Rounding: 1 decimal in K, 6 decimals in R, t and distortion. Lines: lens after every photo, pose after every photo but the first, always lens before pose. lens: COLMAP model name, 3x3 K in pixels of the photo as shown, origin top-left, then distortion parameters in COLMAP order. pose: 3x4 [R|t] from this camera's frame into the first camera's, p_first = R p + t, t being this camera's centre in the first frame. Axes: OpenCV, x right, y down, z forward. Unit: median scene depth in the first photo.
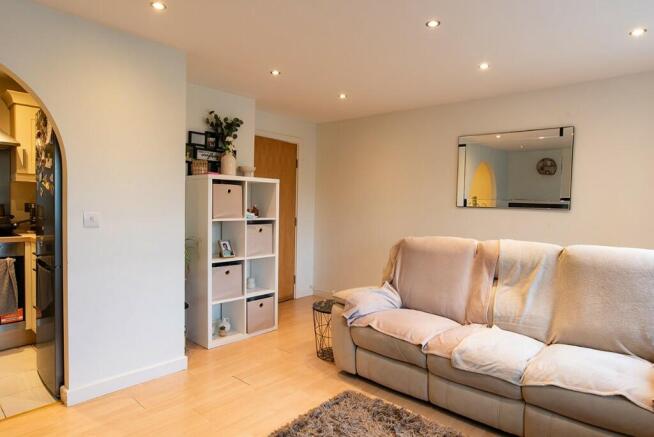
lens RADIAL K [[382.8, 0, 331.3], [0, 382.8, 220.4], [0, 0, 1]] dist [-0.036214, 0.017823]
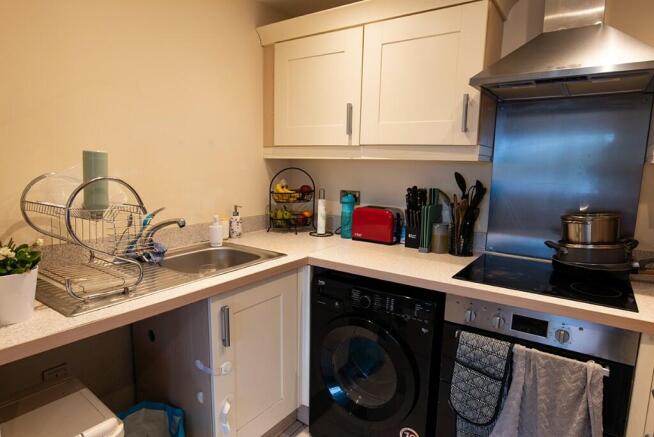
lens RADIAL K [[382.8, 0, 326.9], [0, 382.8, 219.2], [0, 0, 1]] dist [-0.036214, 0.017823]
pose [[0.108694, 0.124886, -0.986199, -0.497200], [-0.056931, 0.991231, 0.119248, -0.077636], [0.992444, 0.043184, 0.114851, 0.645397]]
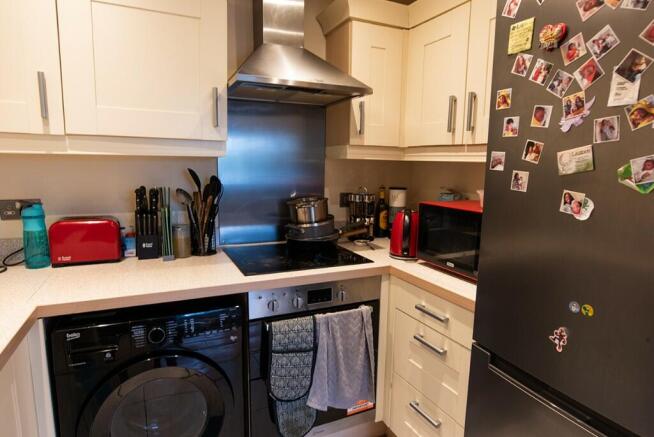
lens RADIAL K [[382.8, 0, 325.1], [0, 382.8, 219.6], [0, 0, 1]] dist [-0.036214, 0.017823]
pose [[0.912453, 0.050883, -0.406005, -0.666639], [-0.011288, 0.994990, 0.099330, -0.074022], [0.409025, -0.086051, 0.908457, 0.473126]]
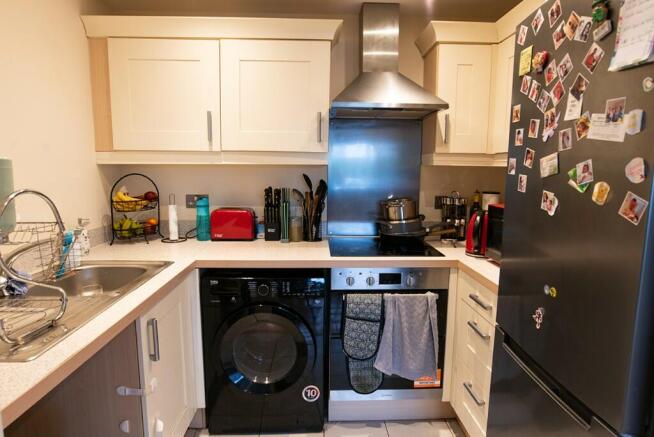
lens RADIAL K [[382.8, 0, 324.2], [0, 382.8, 219.1], [0, 0, 1]] dist [-0.036214, 0.017823]
pose [[0.676872, 0.079929, -0.731749, -0.504968], [-0.021734, 0.995824, 0.088669, -0.070219], [0.735780, -0.044113, 0.675782, 0.434735]]
